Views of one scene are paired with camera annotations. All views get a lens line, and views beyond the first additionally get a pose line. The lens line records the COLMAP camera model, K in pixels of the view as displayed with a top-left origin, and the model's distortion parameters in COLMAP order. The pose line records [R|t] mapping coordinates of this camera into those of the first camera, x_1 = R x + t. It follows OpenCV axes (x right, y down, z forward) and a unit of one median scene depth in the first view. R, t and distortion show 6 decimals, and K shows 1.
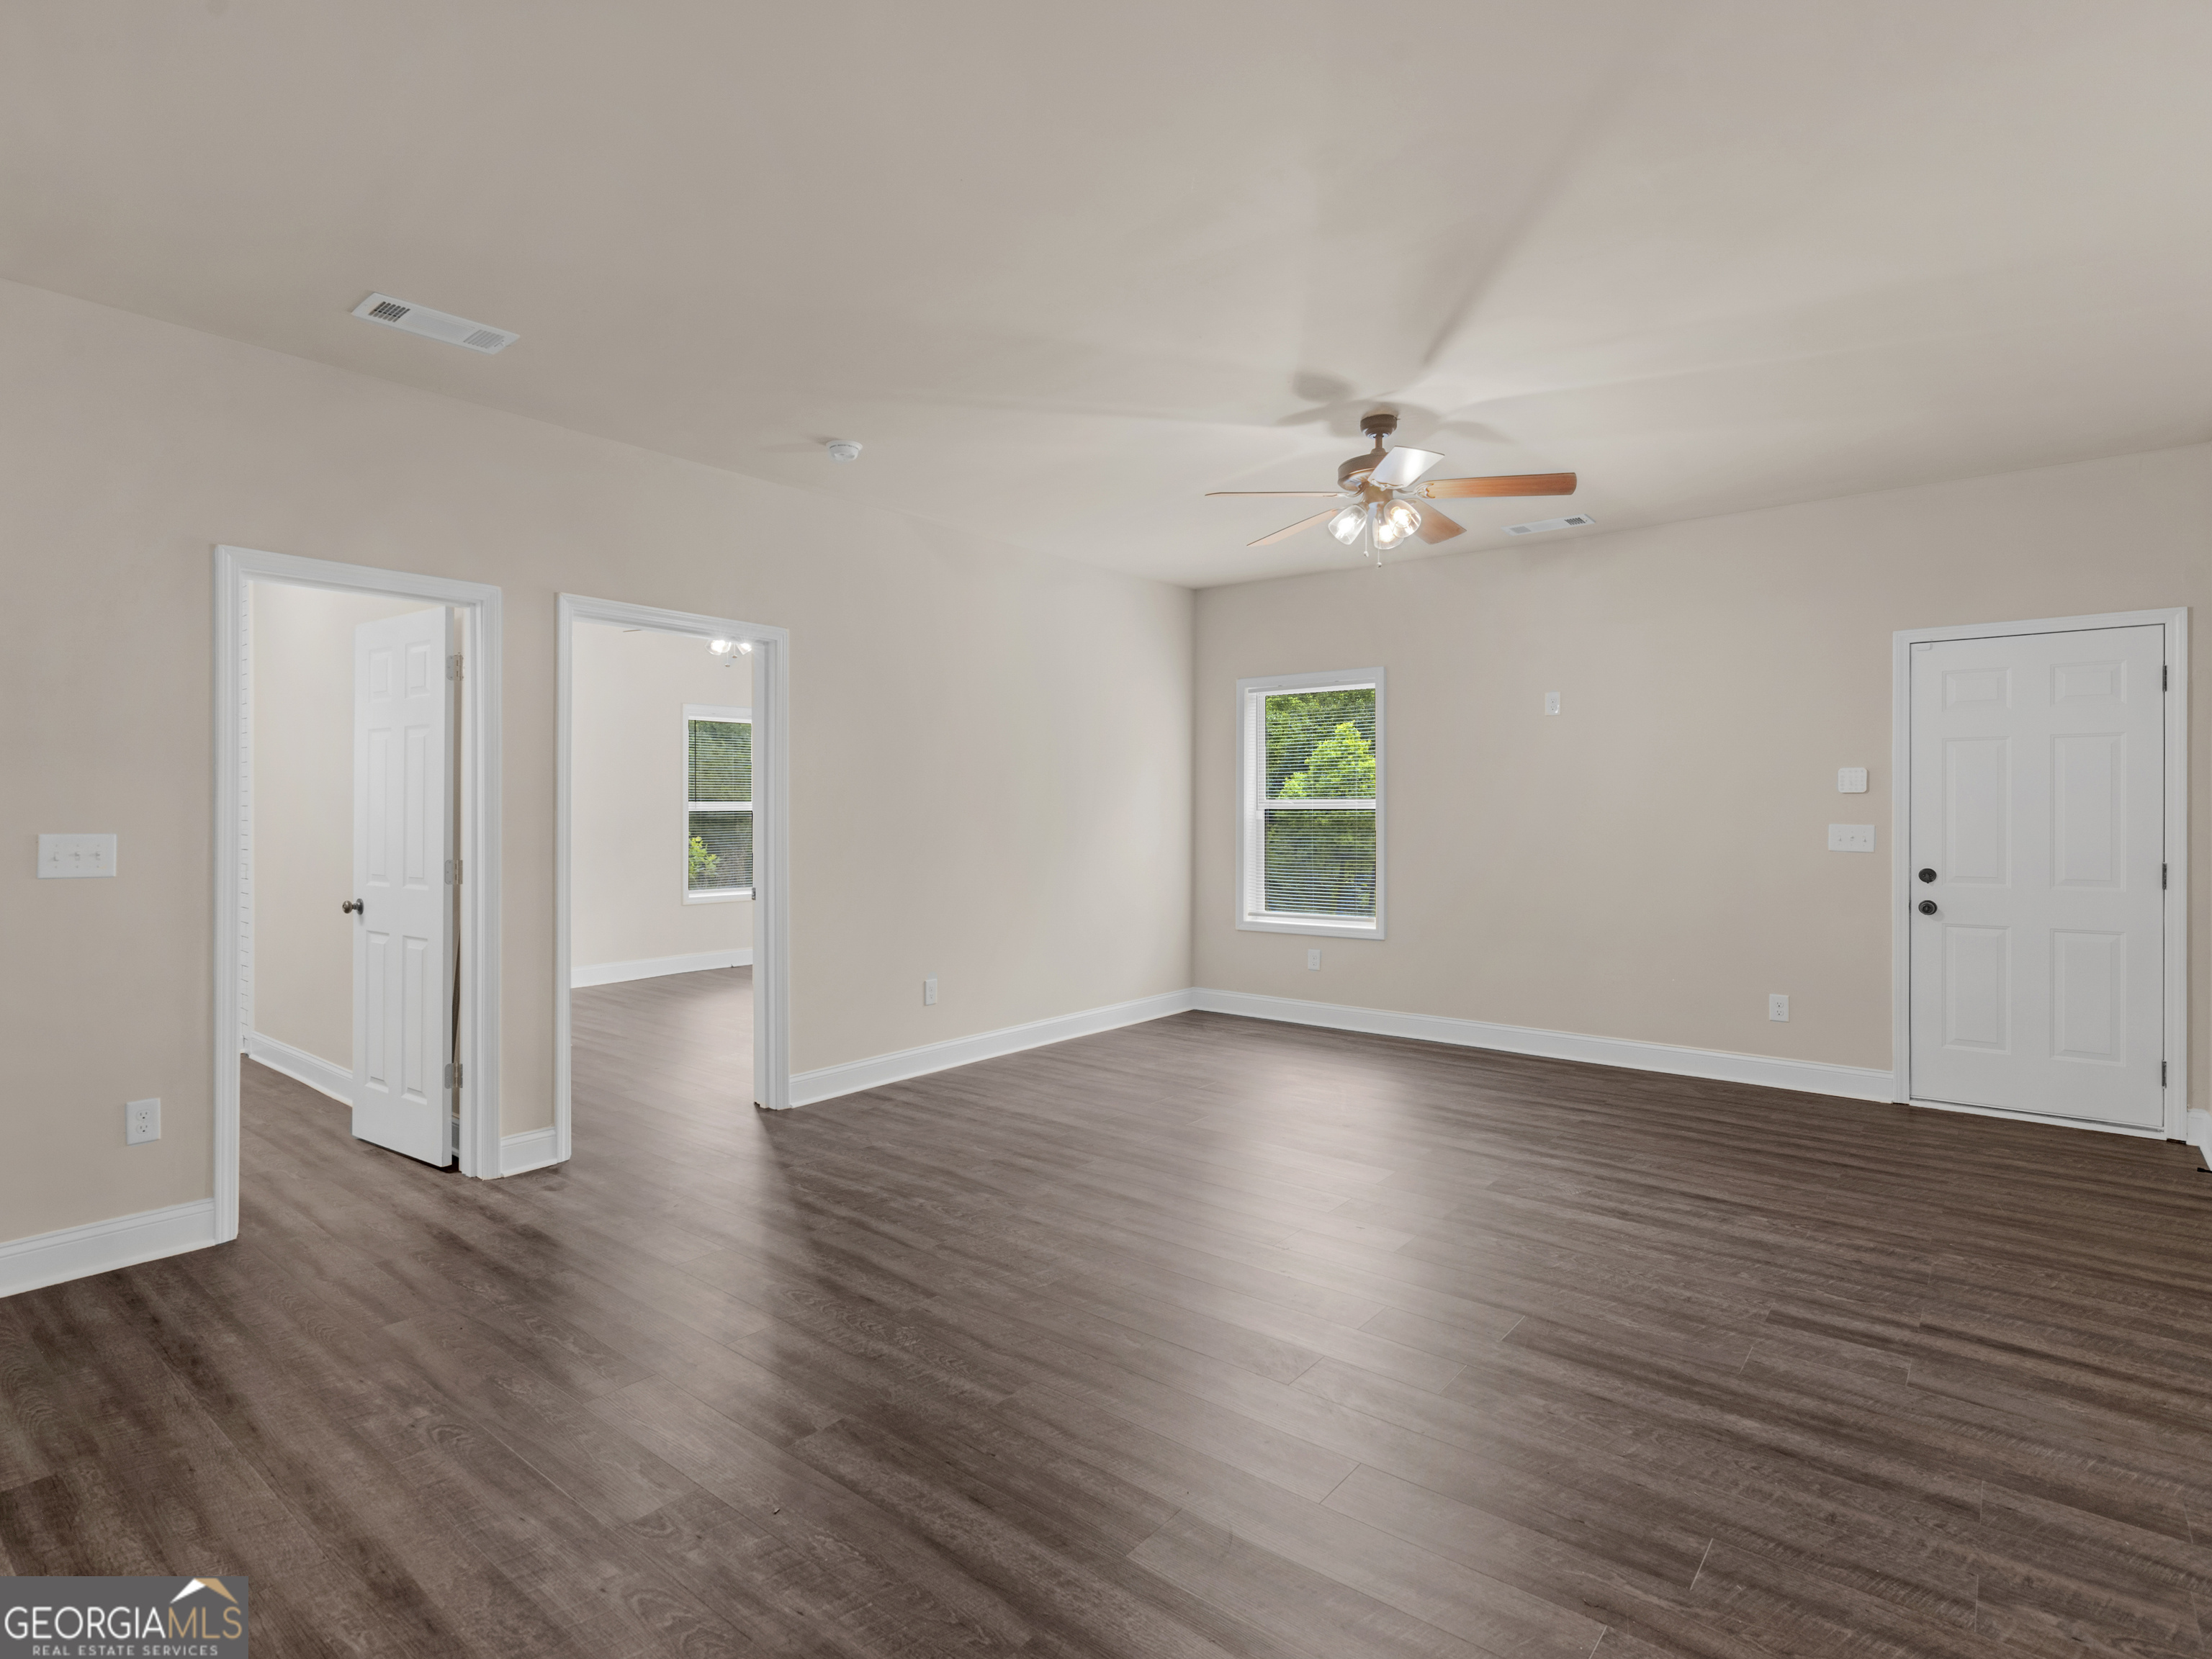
lens RADIAL K [[1201.2, 0, 1098.9], [0, 1201.2, 828.3], [0, 0, 1]] dist [0.000947, -0.000137]
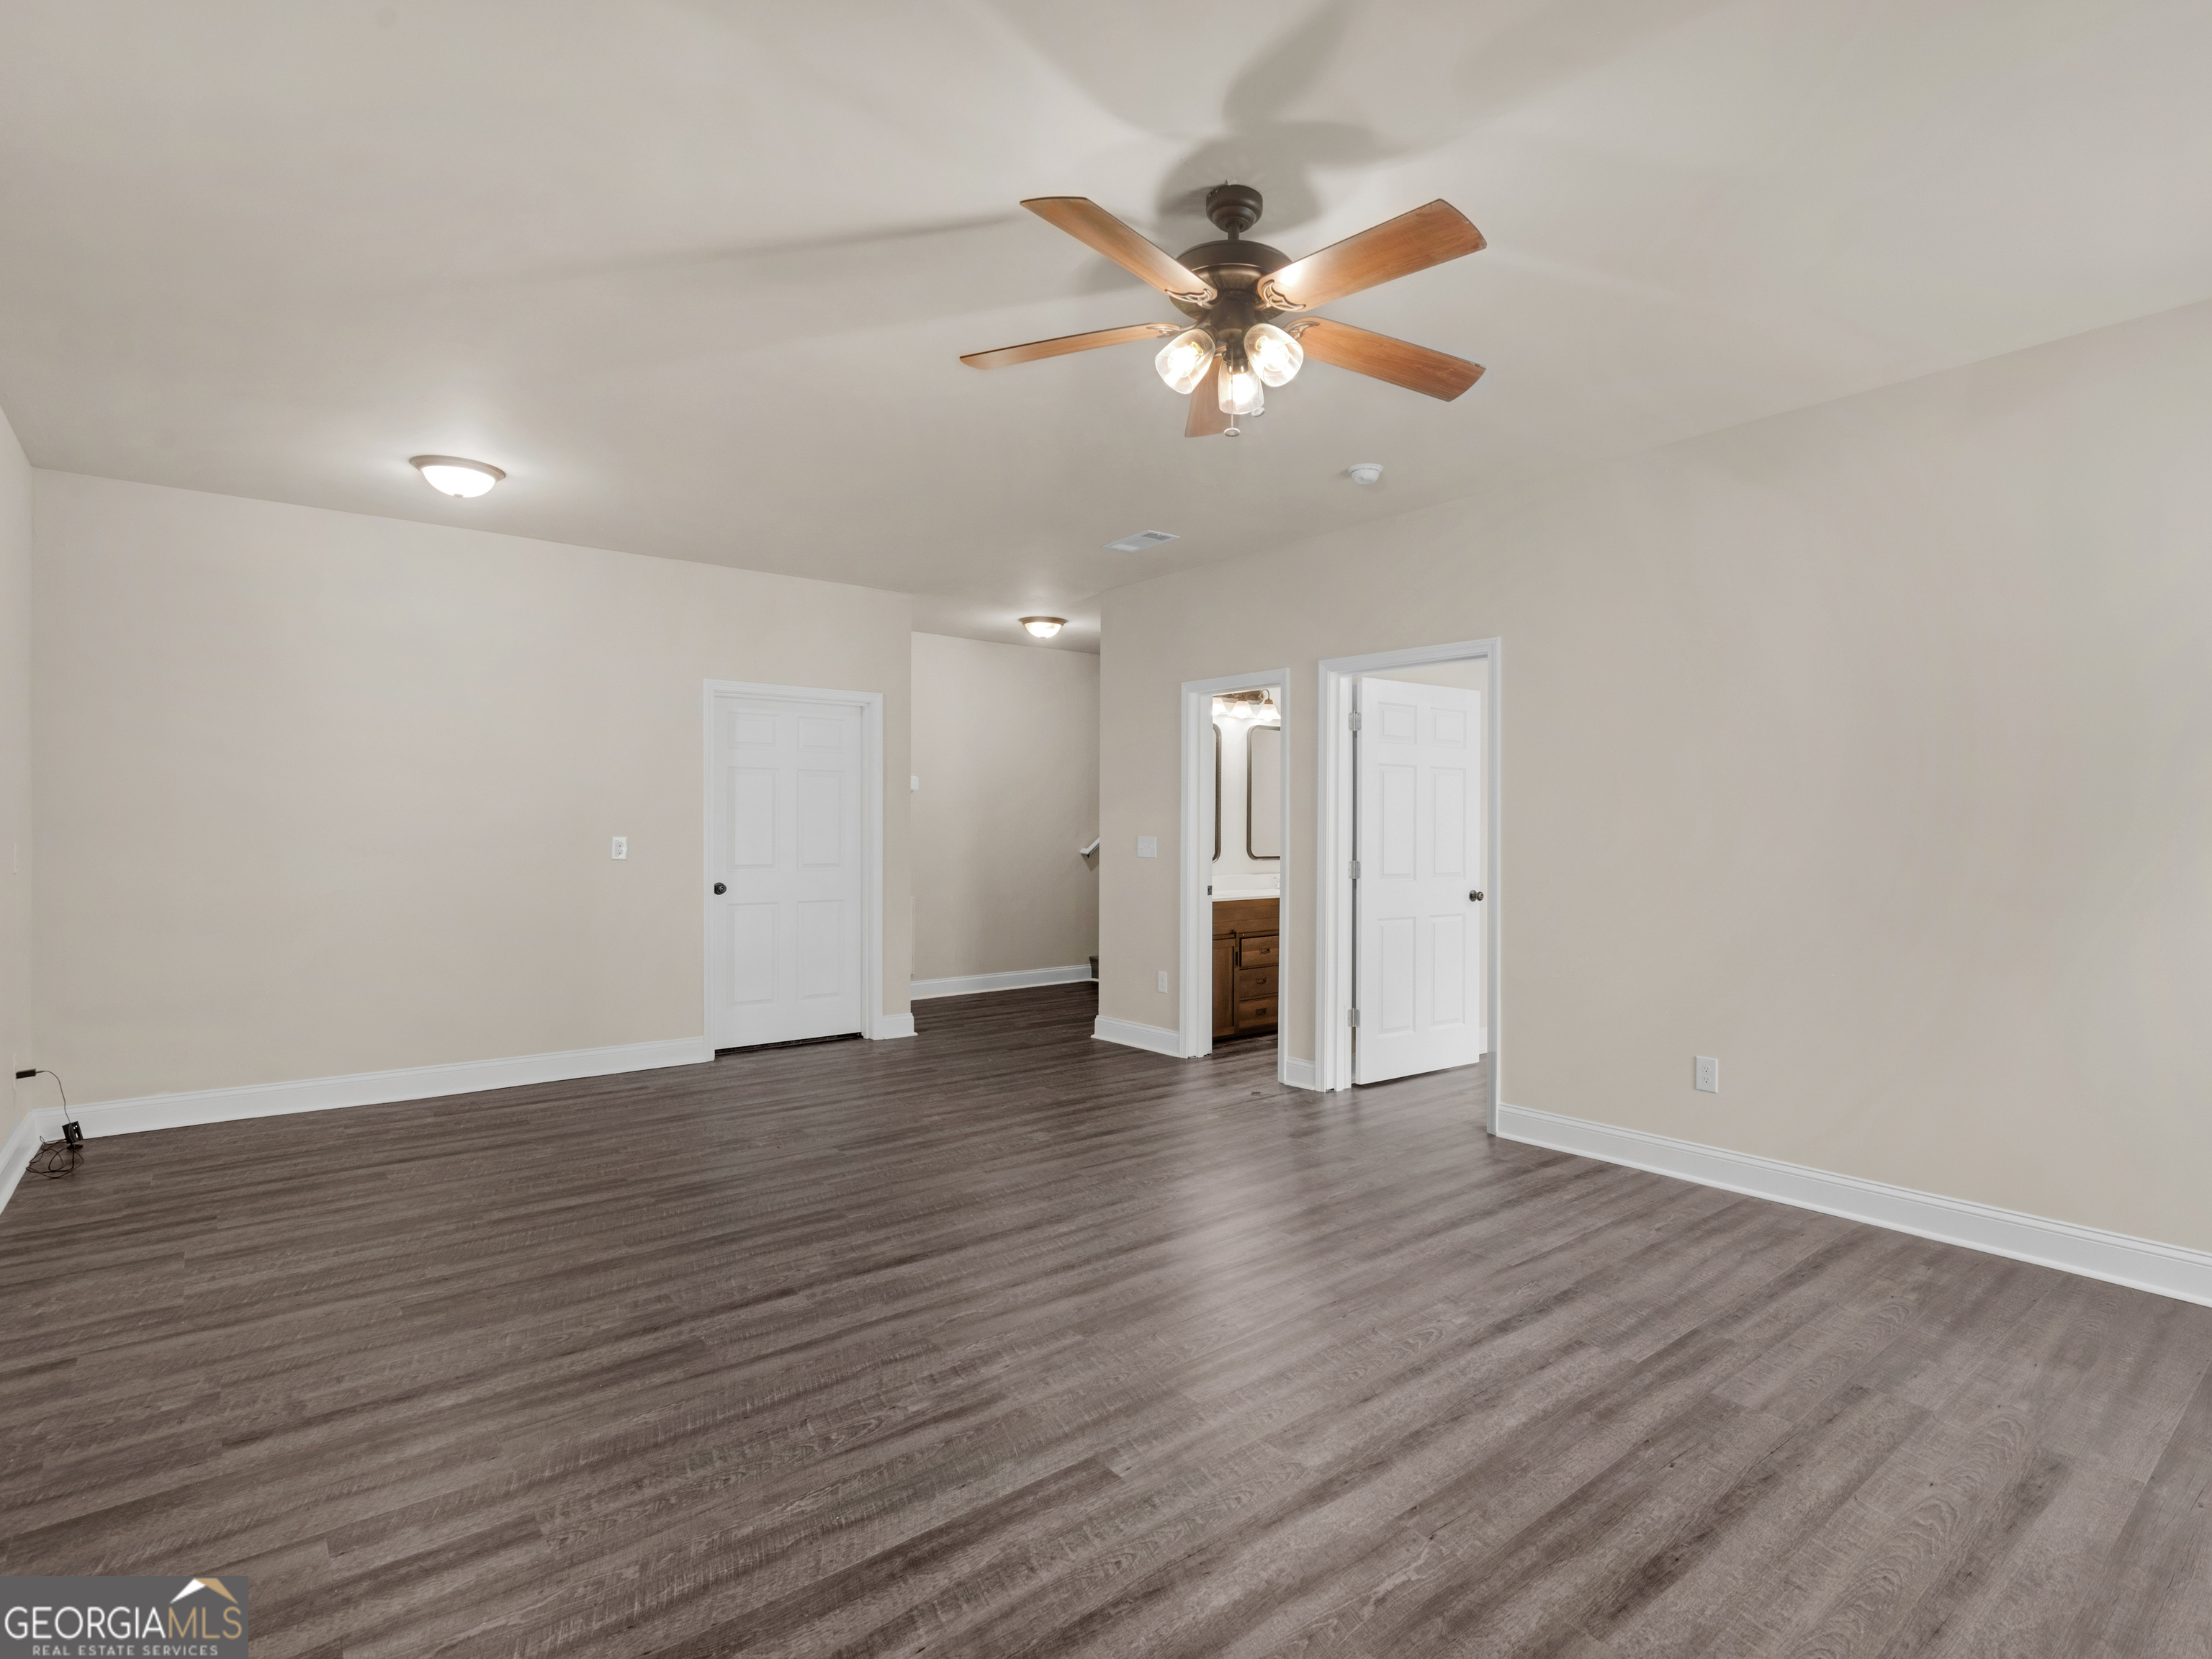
lens RADIAL K [[1138.3, 0, 1102.7], [0, 1138.3, 827.7], [0, 0, 1]] dist [-0.000634, -0.000154]
pose [[-0.250993, 0.000262, -0.967989, 1.266762], [-0.015972, 0.999863, 0.004412, -0.019758], [0.967857, 0.016568, -0.250954, 1.672624]]
